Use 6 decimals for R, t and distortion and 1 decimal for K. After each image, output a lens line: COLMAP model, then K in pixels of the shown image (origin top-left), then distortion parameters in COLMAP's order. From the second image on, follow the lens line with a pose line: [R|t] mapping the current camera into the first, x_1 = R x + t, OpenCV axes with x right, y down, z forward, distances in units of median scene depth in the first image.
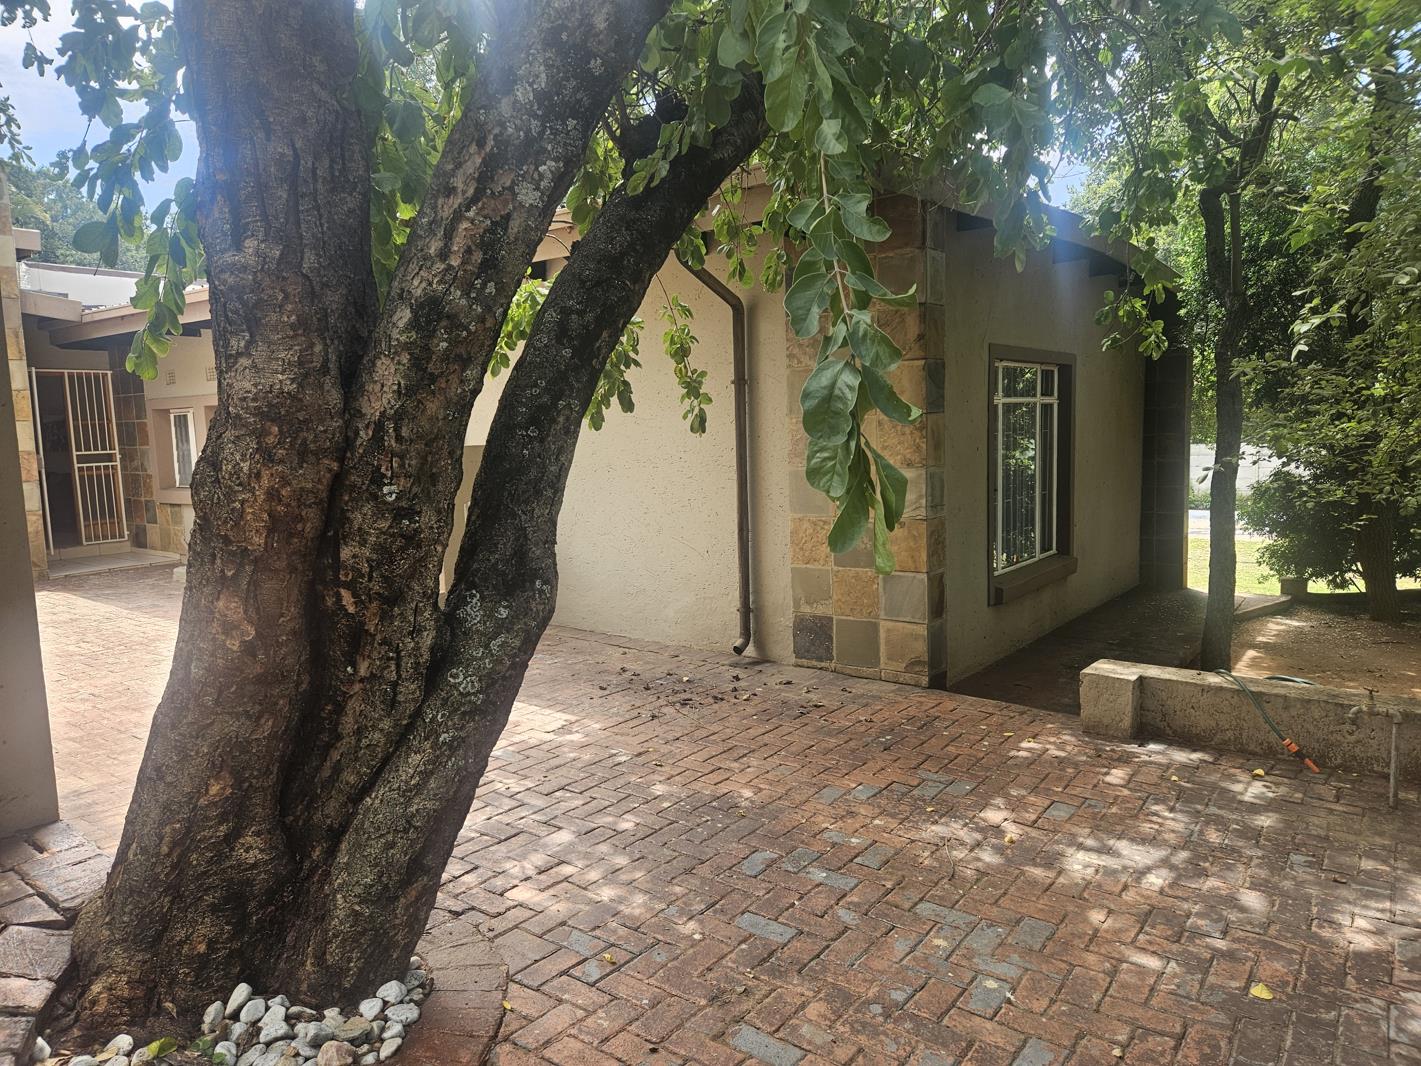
lens RADIAL K [[951.2, 0, 716.5], [0, 951.2, 520.7], [0, 0, 1]] dist [0.007748, -0.001651]
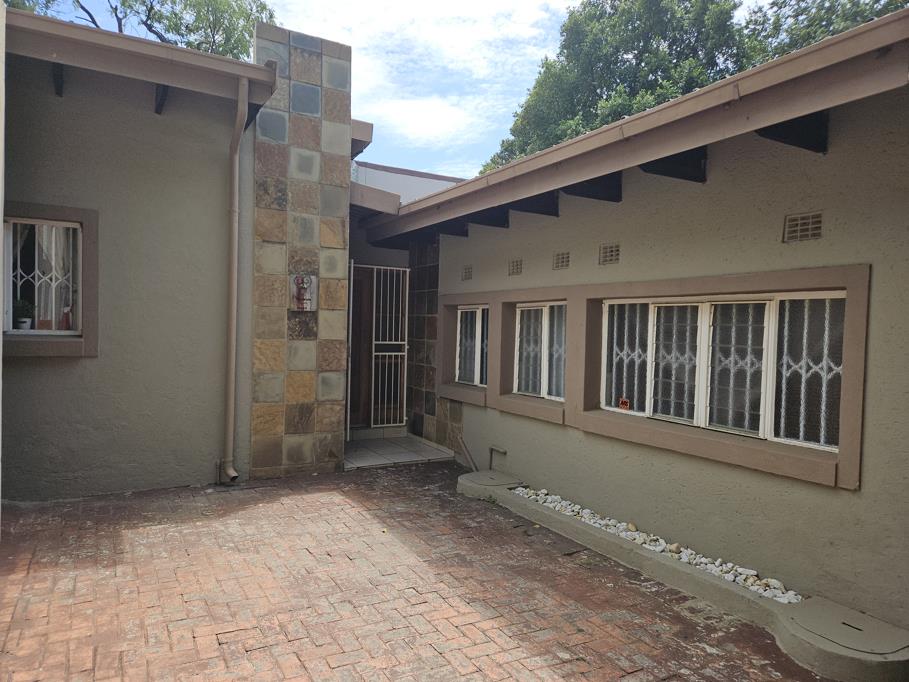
lens RADIAL K [[608.5, 0, 453.2], [0, 608.5, 344.2], [0, 0, 1]] dist [0.007748, -0.001651]
pose [[0.908209, 0.065099, -0.413422, -0.304319], [-0.097644, 0.993526, -0.058061, -0.037314], [0.406966, 0.093100, 0.908687, 0.408124]]
